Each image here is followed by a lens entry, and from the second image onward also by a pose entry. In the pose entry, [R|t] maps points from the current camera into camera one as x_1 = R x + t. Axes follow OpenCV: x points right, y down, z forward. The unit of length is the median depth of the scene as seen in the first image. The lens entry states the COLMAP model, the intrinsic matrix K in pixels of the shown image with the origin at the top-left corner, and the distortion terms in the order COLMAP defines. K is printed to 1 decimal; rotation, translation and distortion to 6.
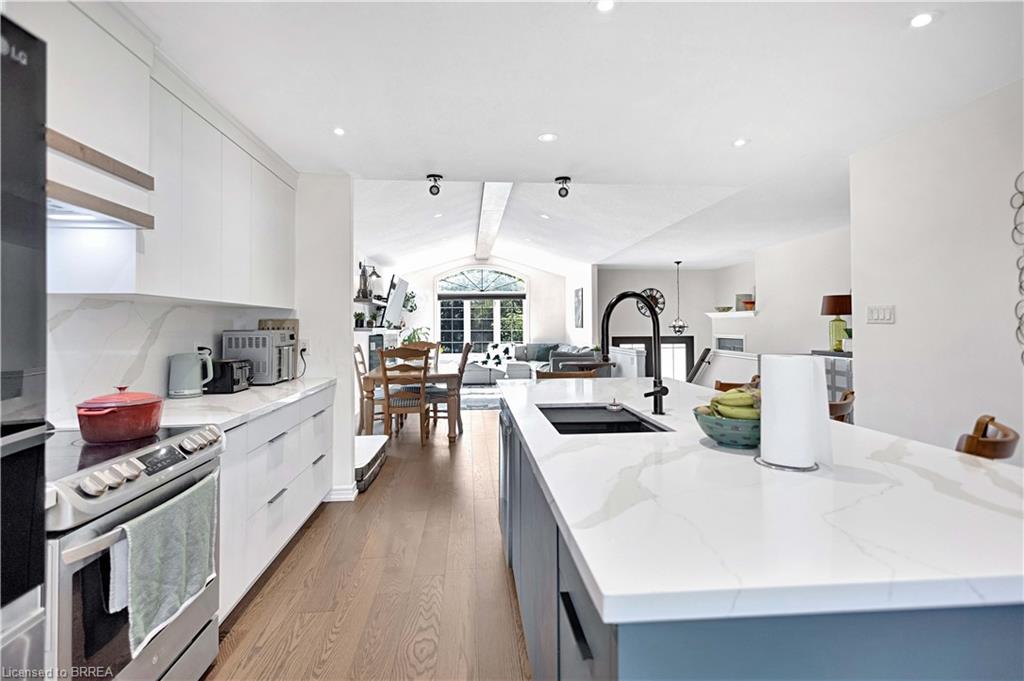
lens RADIAL K [[494.6, 0, 523.8], [0, 494.6, 325.0], [0, 0, 1]] dist [-0.001839, 0.000283]
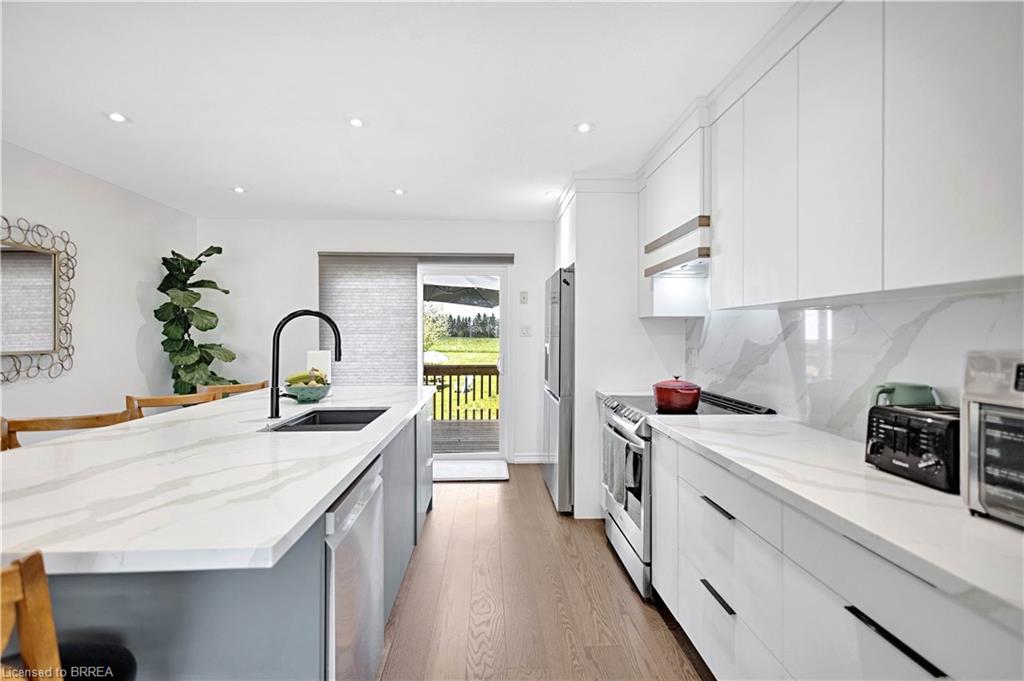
lens RADIAL K [[494.6, 0, 509.1], [0, 494.6, 337.5], [0, 0, 1]] dist [-0.001839, 0.000283]
pose [[-0.997507, 0.002096, 0.070532, -0.130116], [0.002005, 0.999997, -0.001369, 0.001735], [-0.070535, -0.001224, -0.997509, 0.805622]]
